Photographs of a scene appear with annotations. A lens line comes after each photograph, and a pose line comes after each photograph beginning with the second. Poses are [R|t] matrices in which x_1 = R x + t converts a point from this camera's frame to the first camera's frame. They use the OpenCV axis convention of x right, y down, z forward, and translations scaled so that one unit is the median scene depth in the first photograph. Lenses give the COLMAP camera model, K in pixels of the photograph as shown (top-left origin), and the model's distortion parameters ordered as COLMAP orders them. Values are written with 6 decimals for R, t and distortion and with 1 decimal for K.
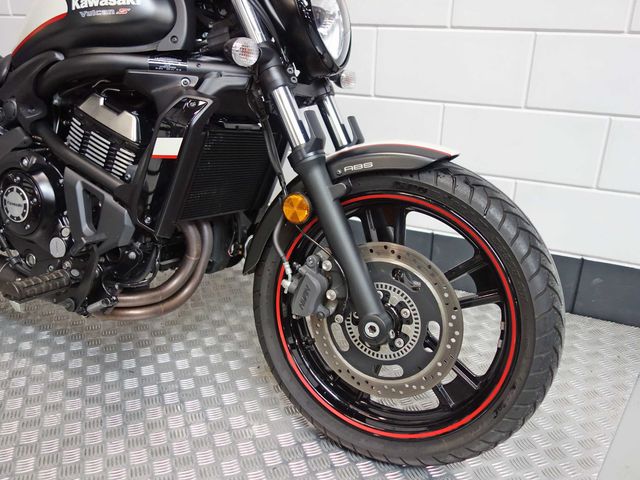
lens RADIAL K [[560.6, 0, 320.0], [0, 560.6, 240.0], [0, 0, 1]] dist [-0.006494, -0.003481]
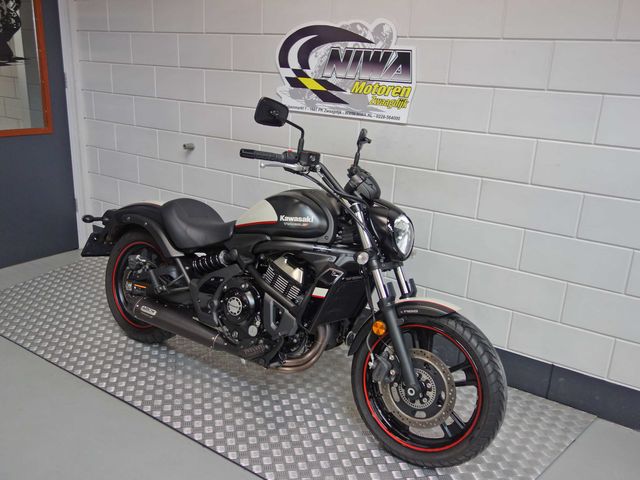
lens RADIAL K [[560.6, 0, 320.0], [0, 560.6, 240.0], [0, 0, 1]] dist [-0.006494, -0.003481]
pose [[0.988091, 0.081793, -0.130328, -0.013701], [-0.095248, 0.990359, -0.100587, -0.137548], [0.120844, 0.111803, 0.986355, -1.016337]]
